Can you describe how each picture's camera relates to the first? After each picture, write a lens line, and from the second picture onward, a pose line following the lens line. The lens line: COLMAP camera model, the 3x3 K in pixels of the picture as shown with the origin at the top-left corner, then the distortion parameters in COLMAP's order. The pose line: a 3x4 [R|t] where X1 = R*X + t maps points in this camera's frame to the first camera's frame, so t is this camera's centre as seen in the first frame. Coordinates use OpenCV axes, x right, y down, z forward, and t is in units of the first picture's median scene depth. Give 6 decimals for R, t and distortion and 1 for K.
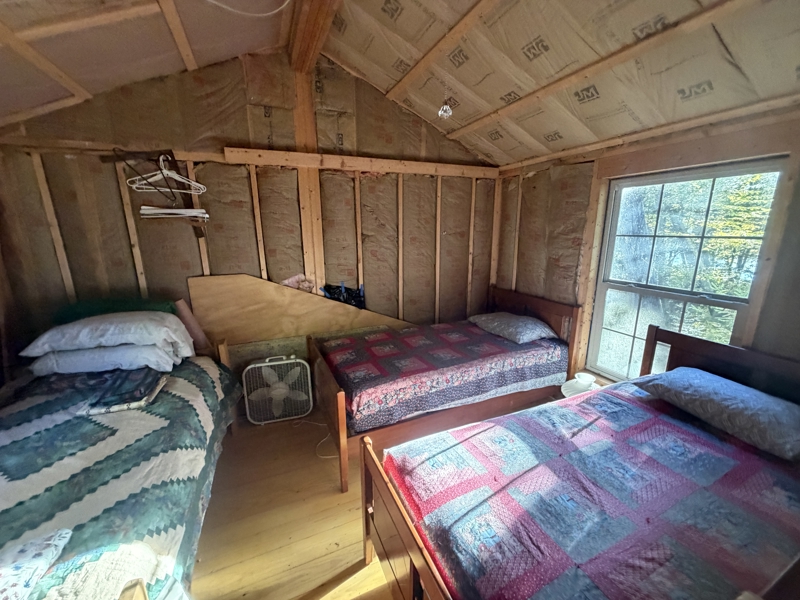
lens RADIAL K [[319.5, 0, 398.1], [0, 319.5, 301.8], [0, 0, 1]] dist [-0.000687, 0.000988]
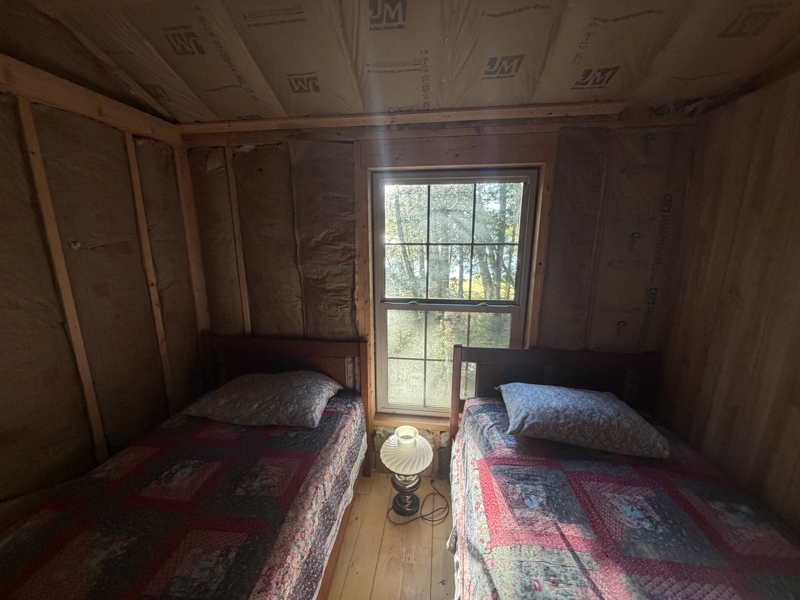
lens RADIAL K [[319.5, 0, 398.9], [0, 319.5, 301.9], [0, 0, 1]] dist [-0.000687, 0.000988]
pose [[0.521999, -0.169368, 0.835962, 0.003080], [0.192933, 0.978131, 0.077699, -0.113330], [-0.830840, 0.120725, 0.543260, 0.516244]]
